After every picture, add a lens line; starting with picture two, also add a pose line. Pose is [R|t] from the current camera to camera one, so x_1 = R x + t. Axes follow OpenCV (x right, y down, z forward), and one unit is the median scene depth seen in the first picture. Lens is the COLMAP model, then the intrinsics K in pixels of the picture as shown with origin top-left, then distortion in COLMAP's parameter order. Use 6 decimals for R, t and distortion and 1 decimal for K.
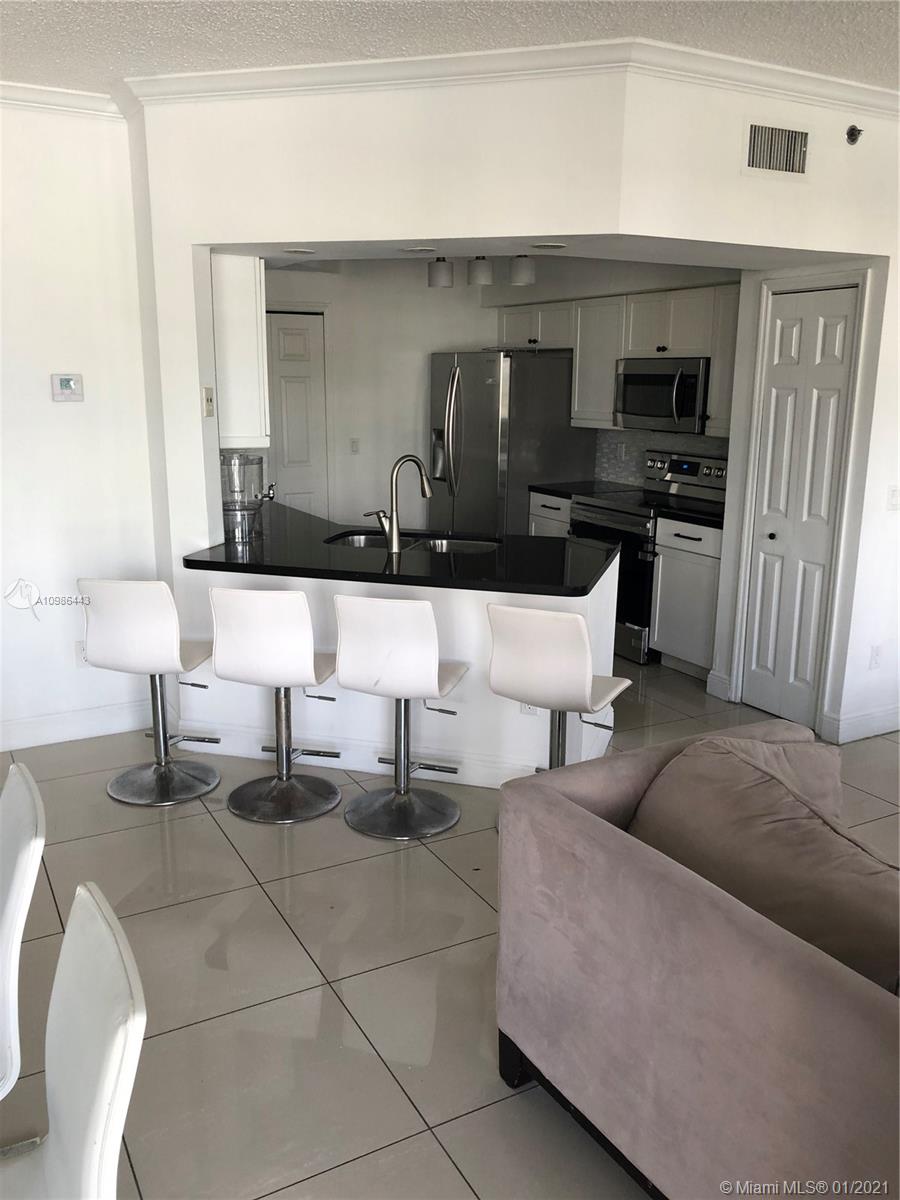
lens RADIAL K [[981.5, 0, 450.0], [0, 981.5, 600.0], [0, 0, 1]] dist [0.004675, 0.001515]
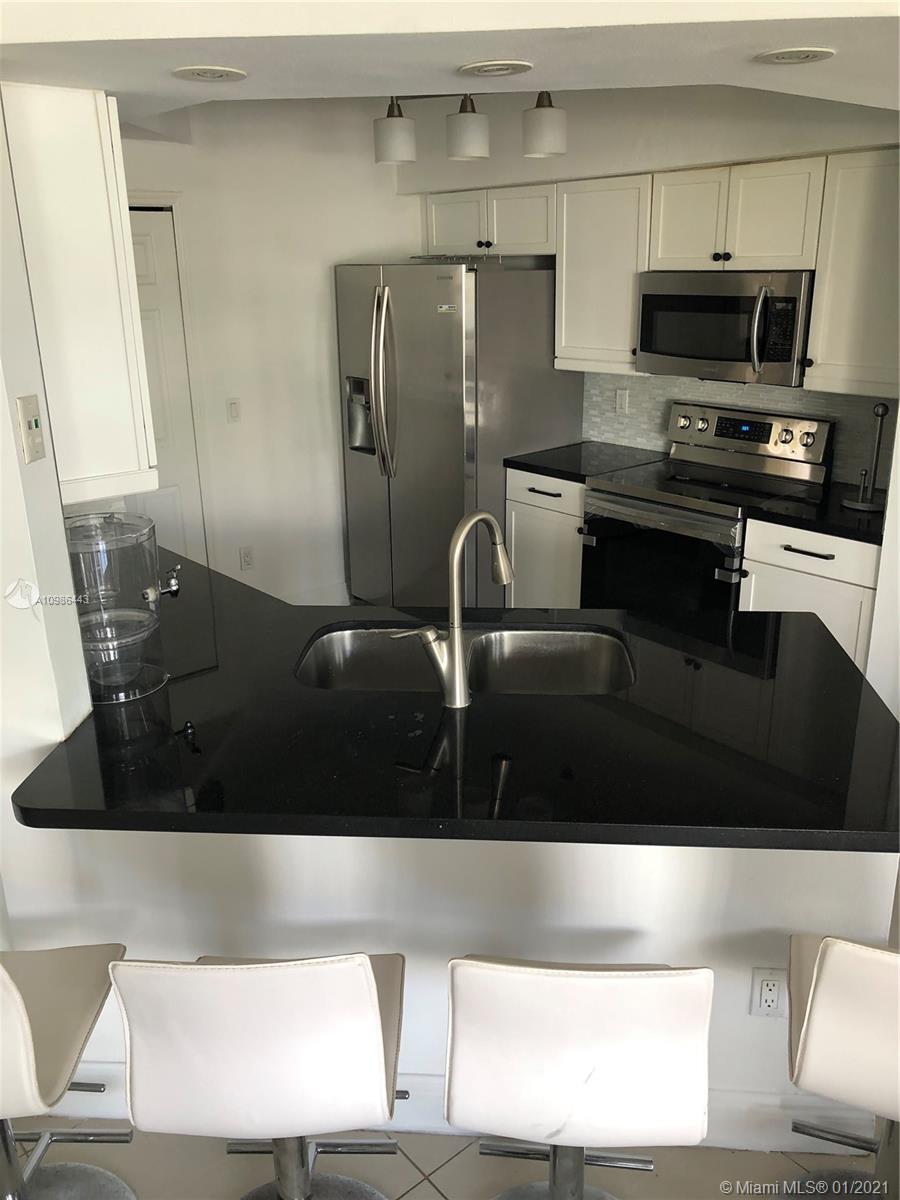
lens RADIAL K [[954.6, 0, 450.0], [0, 954.6, 600.0], [0, 0, 1]] dist [0.008590, -0.099301]
pose [[0.978502, -0.091331, 0.184914, -0.098206], [0.070176, 0.990544, 0.117889, -0.106873], [-0.193932, -0.102378, 0.975658, 0.358934]]
